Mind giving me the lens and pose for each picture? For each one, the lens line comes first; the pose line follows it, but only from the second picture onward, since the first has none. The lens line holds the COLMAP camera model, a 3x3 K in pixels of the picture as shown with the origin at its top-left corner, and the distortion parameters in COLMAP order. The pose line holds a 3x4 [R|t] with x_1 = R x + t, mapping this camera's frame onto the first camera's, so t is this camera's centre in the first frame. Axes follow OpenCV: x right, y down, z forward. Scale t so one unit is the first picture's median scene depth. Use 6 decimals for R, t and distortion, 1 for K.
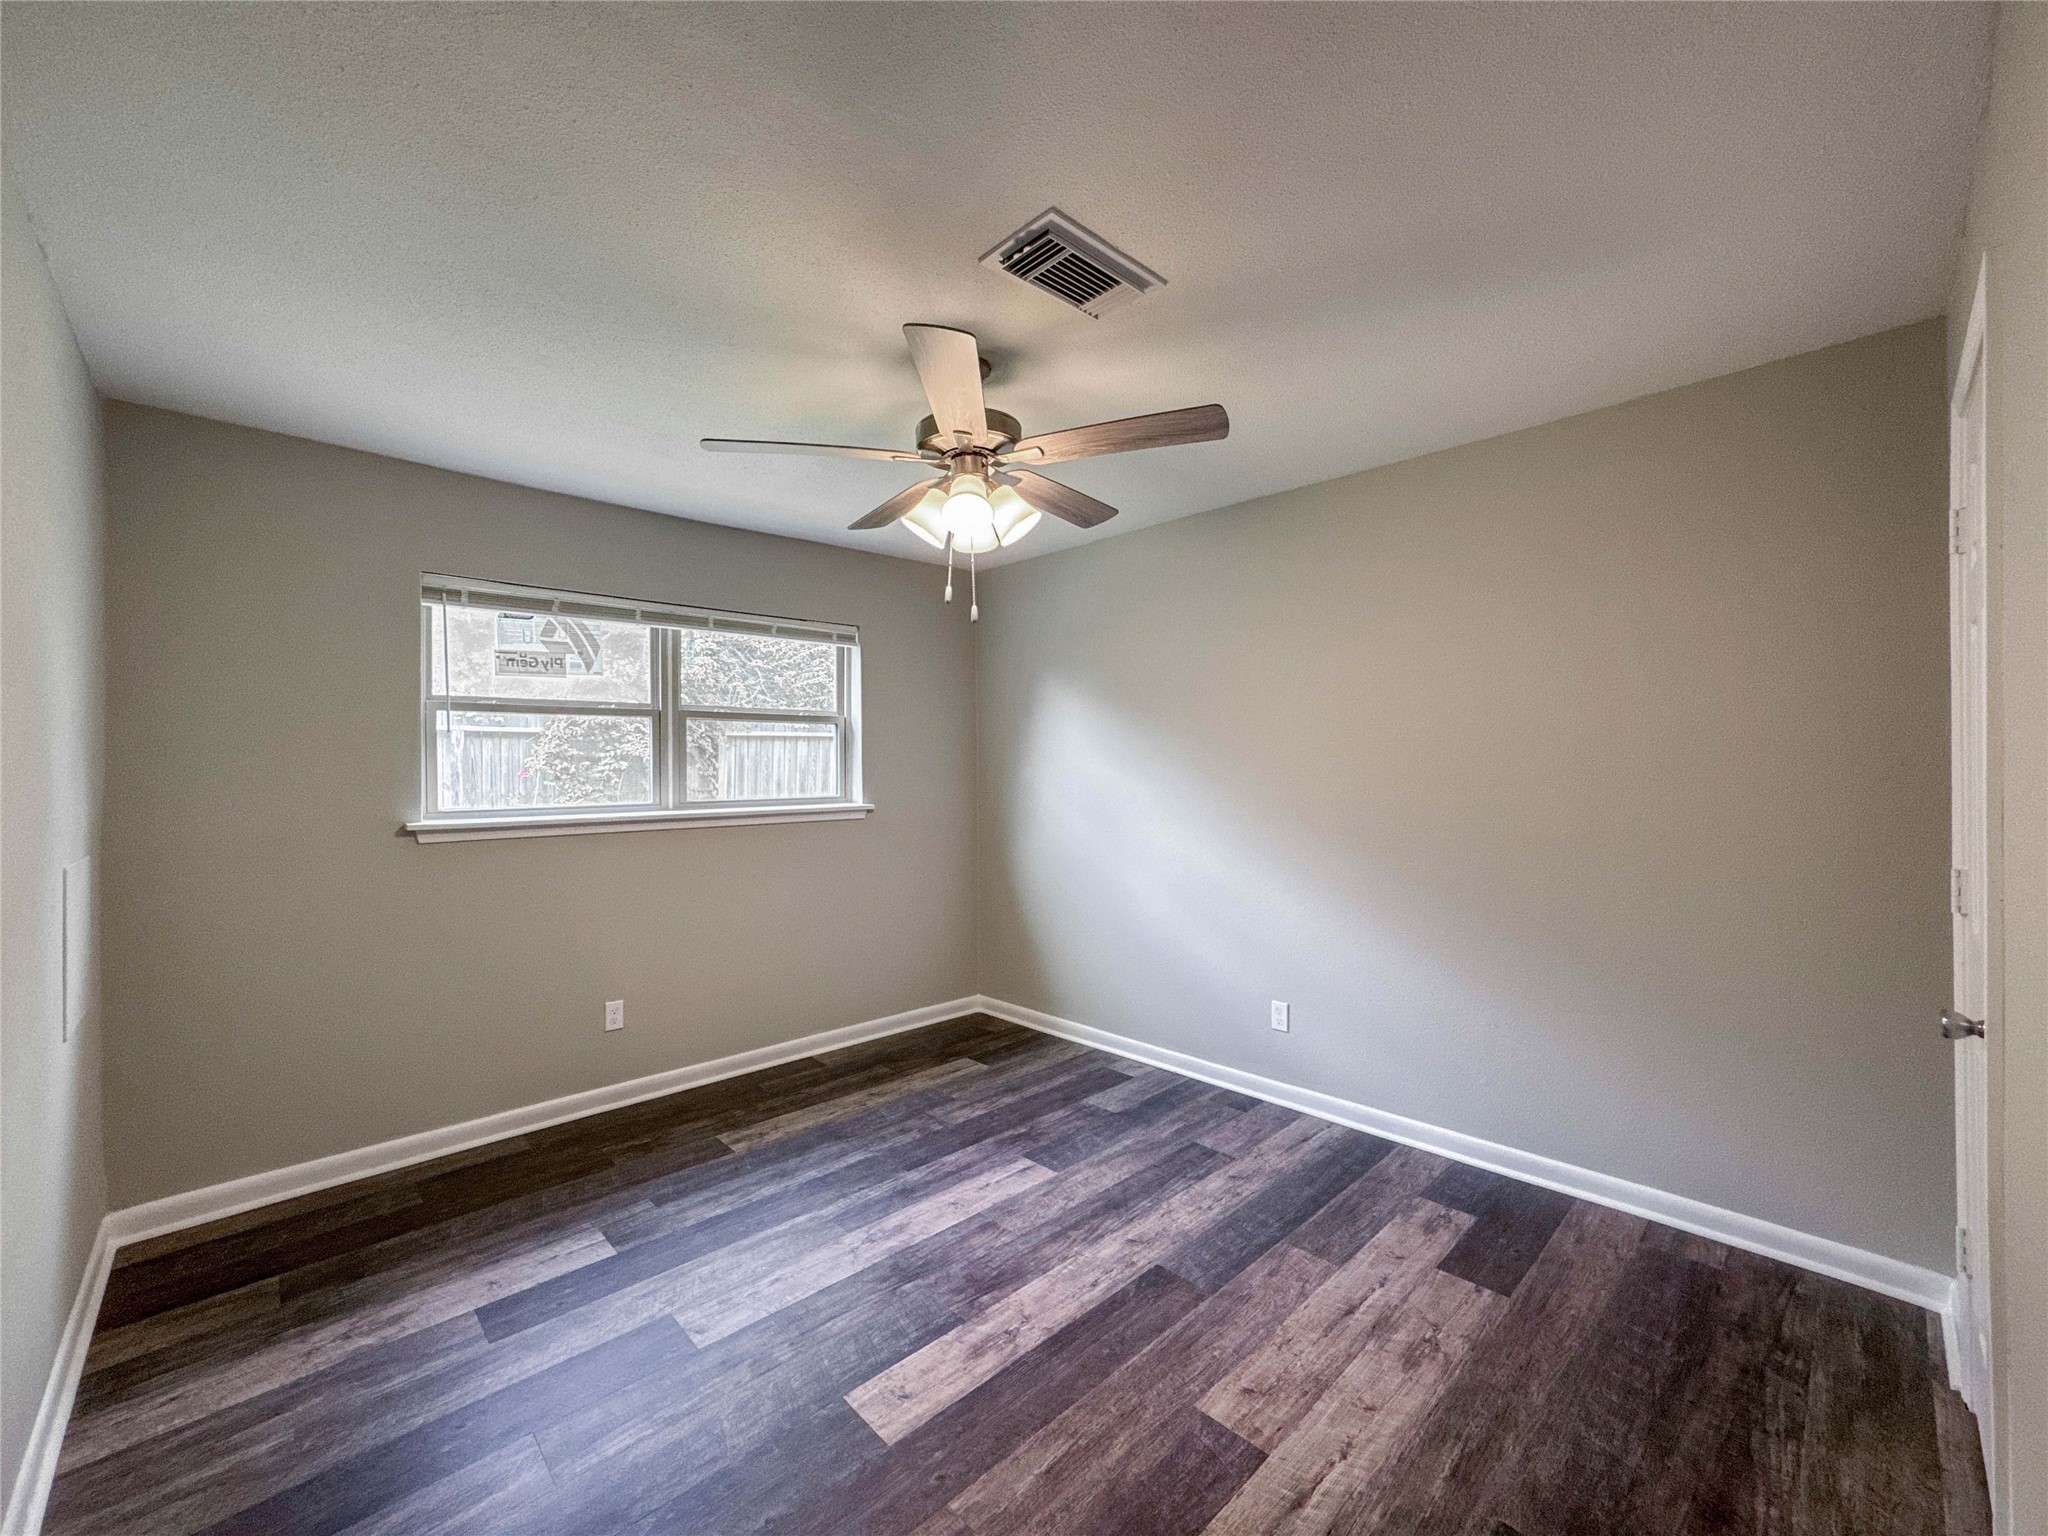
lens RADIAL K [[840.1, 0, 1018.7], [0, 840.1, 766.6], [0, 0, 1]] dist [-0.030830, 0.014167]
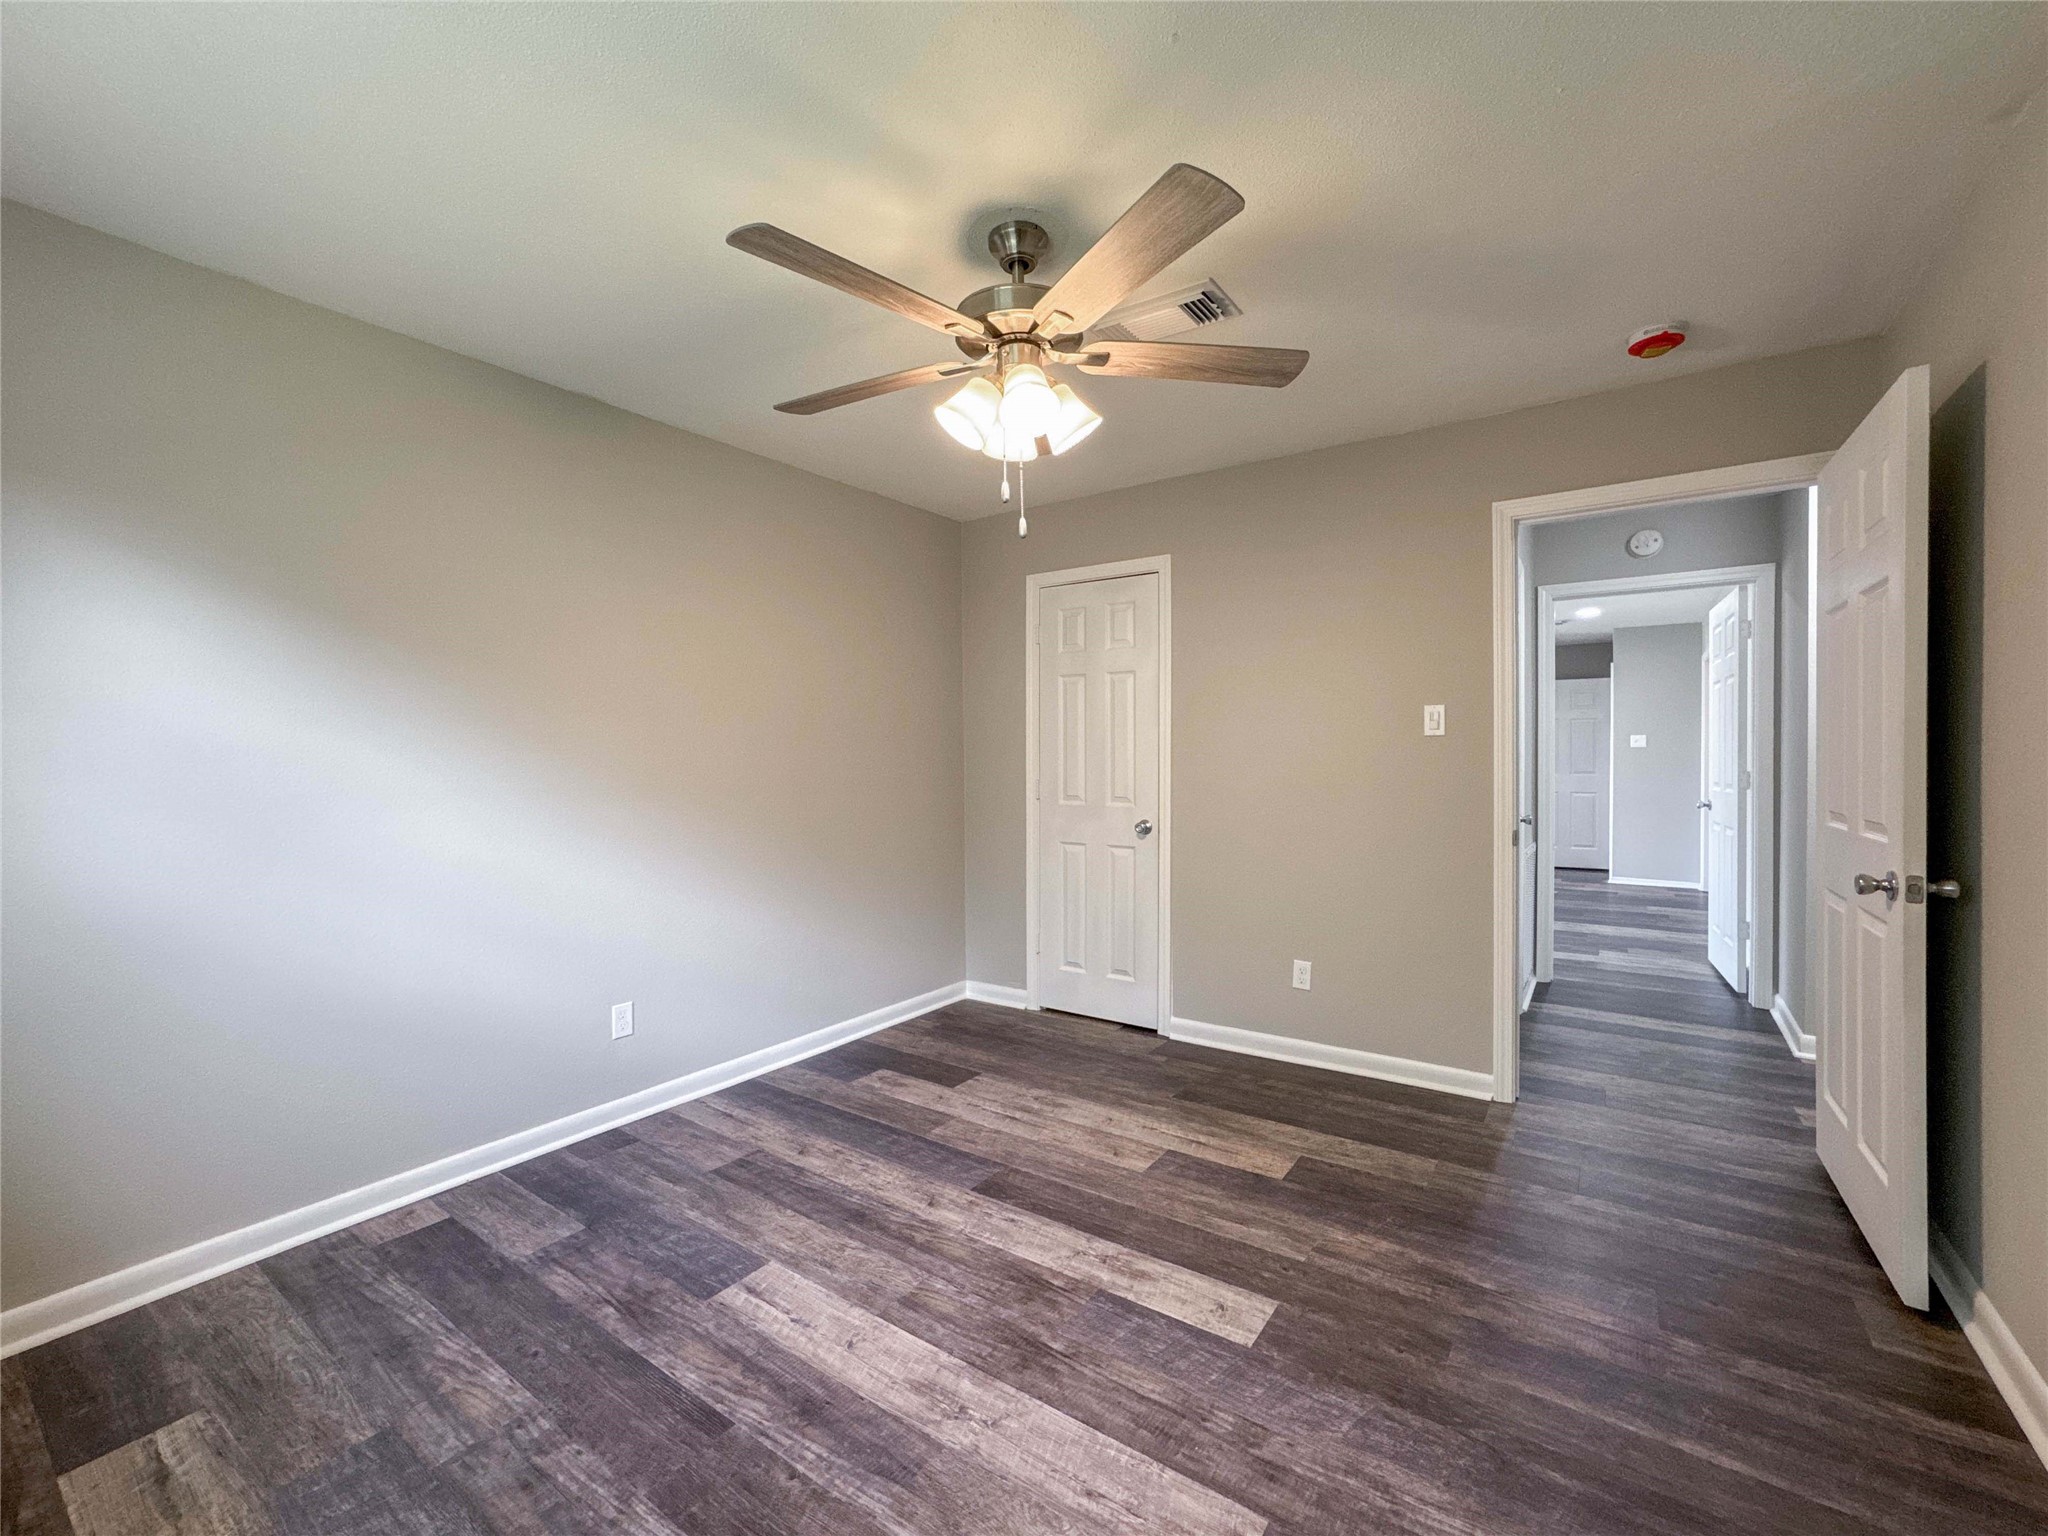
lens RADIAL K [[840.1, 0, 1020.5], [0, 840.1, 759.8], [0, 0, 1]] dist [-0.030830, 0.014167]
pose [[-0.195787, 0.008360, 0.980611, -0.755359], [0.005947, 0.999955, -0.007338, 0.060600], [-0.980628, 0.004395, -0.195828, 0.988153]]
